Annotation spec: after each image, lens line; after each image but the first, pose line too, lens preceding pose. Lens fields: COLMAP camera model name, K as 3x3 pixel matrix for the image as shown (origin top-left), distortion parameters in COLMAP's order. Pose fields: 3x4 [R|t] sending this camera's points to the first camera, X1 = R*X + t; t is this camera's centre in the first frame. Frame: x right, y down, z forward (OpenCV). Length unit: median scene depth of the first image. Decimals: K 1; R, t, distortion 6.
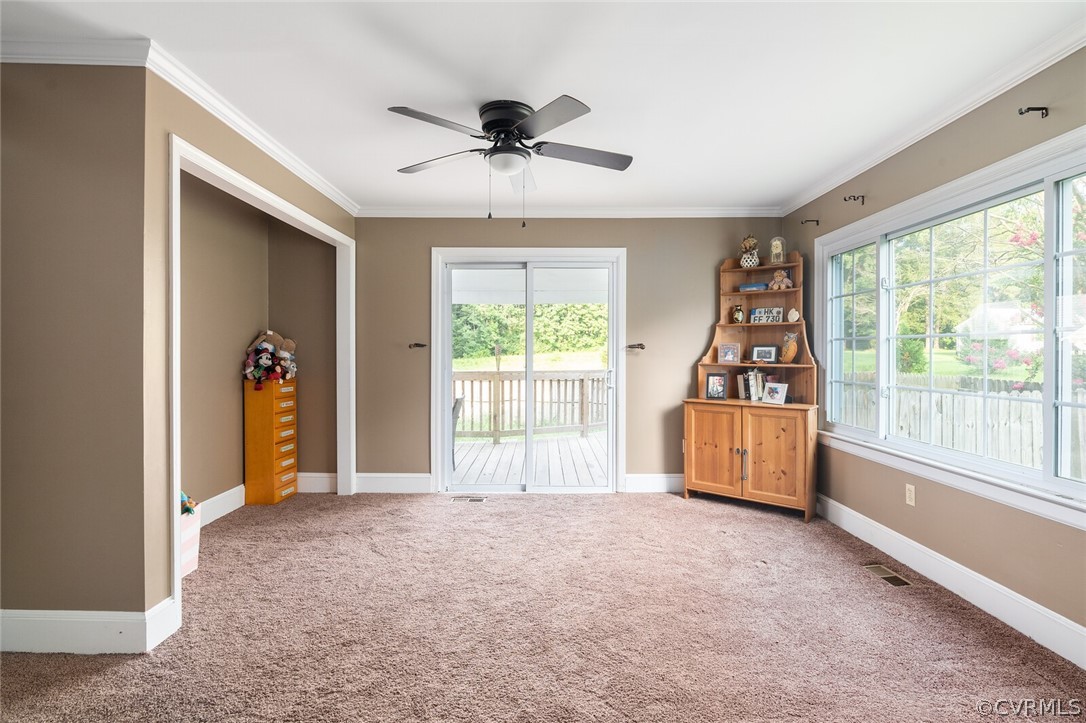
lens RADIAL K [[542.9, 0, 543.4], [0, 542.9, 360.2], [0, 0, 1]] dist [-0.007495, -0.000489]
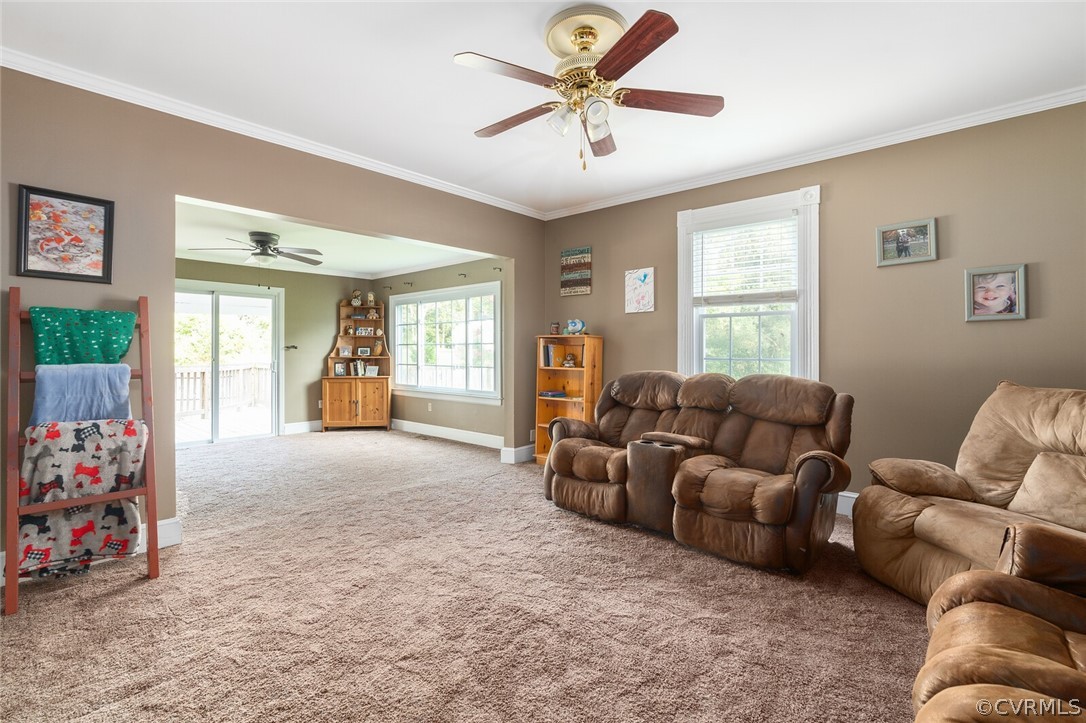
lens RADIAL K [[493.4, 0, 542.0], [0, 493.4, 354.9], [0, 0, 1]] dist [-0.012463, 0.003413]
pose [[0.678380, -0.005257, 0.734693, -0.444201], [0.009073, 0.999958, -0.001223, 0.008056], [-0.734655, 0.007495, 0.678399, -0.640635]]
